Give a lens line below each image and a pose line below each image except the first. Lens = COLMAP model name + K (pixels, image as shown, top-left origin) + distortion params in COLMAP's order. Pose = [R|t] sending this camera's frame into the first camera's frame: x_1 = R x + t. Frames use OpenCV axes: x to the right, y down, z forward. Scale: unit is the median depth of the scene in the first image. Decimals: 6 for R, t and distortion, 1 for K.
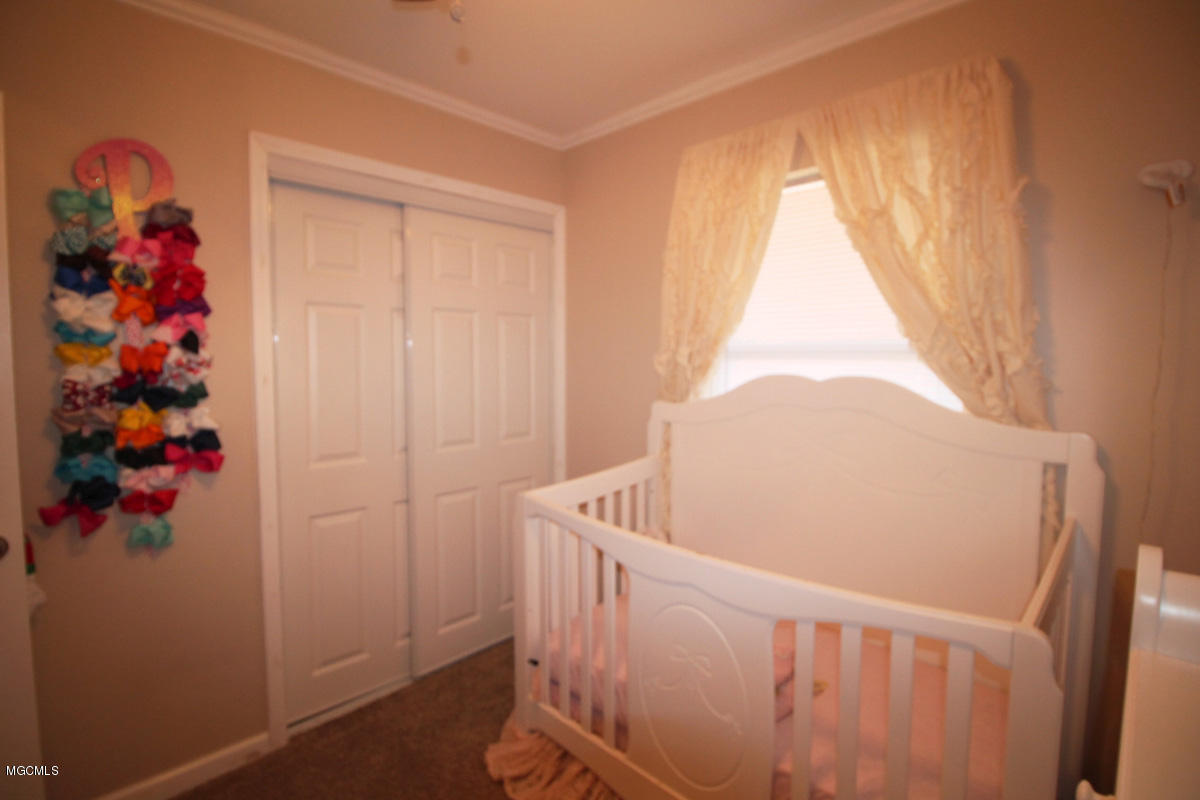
lens RADIAL K [[583.7, 0, 600.0], [0, 583.7, 400.0], [0, 0, 1]] dist [0.000575, -0.006637]
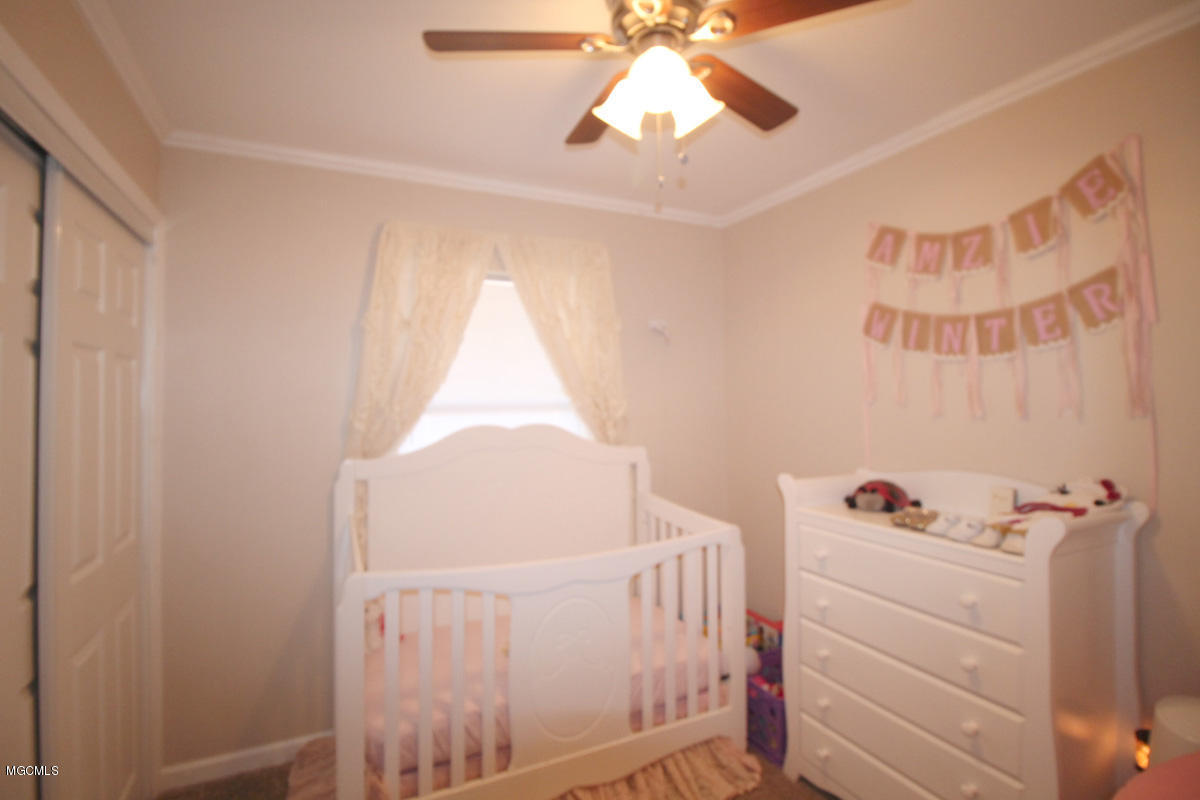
lens RADIAL K [[583.7, 0, 600.0], [0, 583.7, 400.0], [0, 0, 1]] dist [0.000575, -0.006637]
pose [[0.336128, -0.003896, 0.941808, -0.803775], [0.085829, 0.995957, -0.026512, -0.042191], [-0.937897, 0.089746, 0.335104, 0.347665]]
